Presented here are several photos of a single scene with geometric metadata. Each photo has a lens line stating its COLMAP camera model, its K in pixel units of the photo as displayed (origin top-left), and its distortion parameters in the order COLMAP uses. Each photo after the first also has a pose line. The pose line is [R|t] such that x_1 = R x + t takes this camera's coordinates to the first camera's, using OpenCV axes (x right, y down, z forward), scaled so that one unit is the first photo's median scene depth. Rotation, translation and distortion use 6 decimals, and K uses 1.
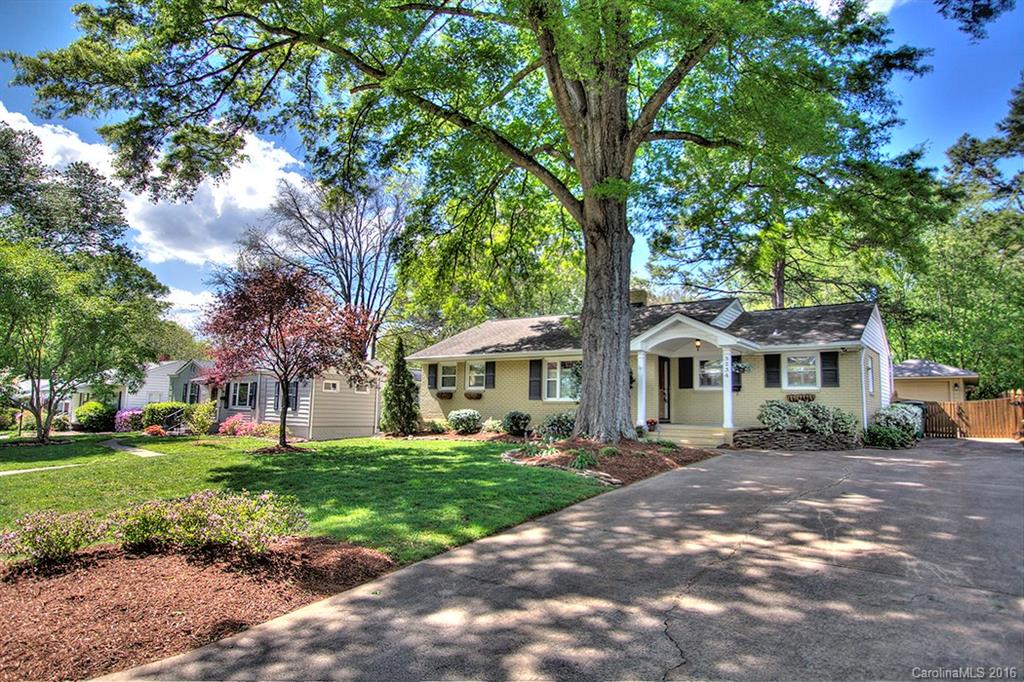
lens RADIAL K [[626.9, 0, 512.0], [0, 626.9, 341.0], [0, 0, 1]] dist [-0.001777, -0.001294]
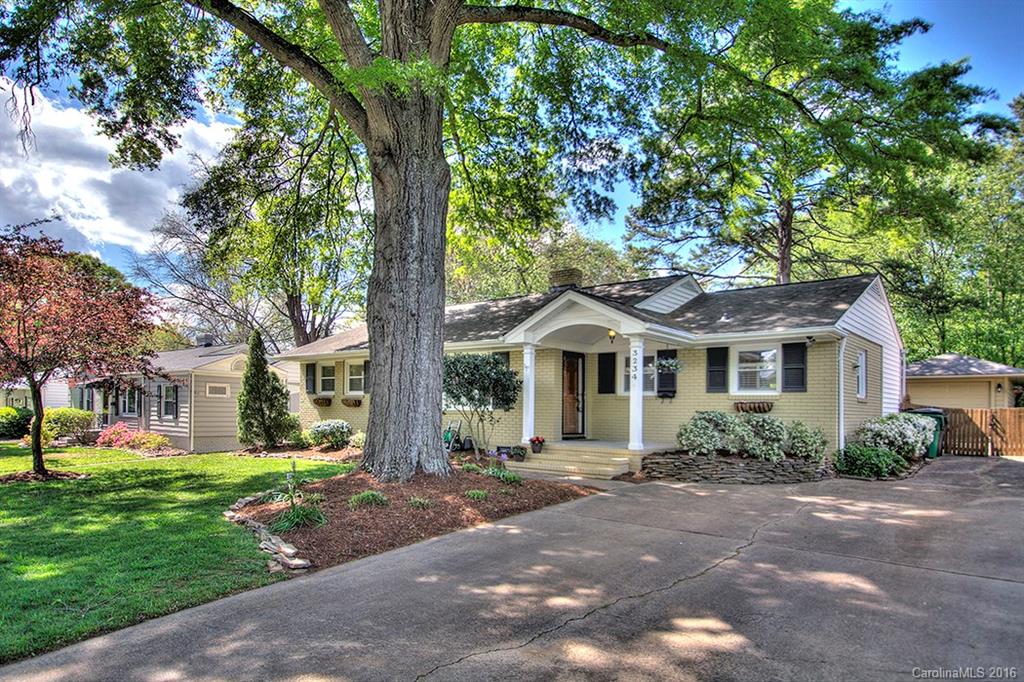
lens RADIAL K [[598.8, 0, 512.5], [0, 598.8, 392.4], [0, 0, 1]] dist [-0.005419, -0.001999]
pose [[0.996112, -0.002260, -0.088072, 0.229393], [0.009662, 0.996443, 0.083712, 0.012550], [0.087569, -0.084237, 0.992590, 0.271533]]
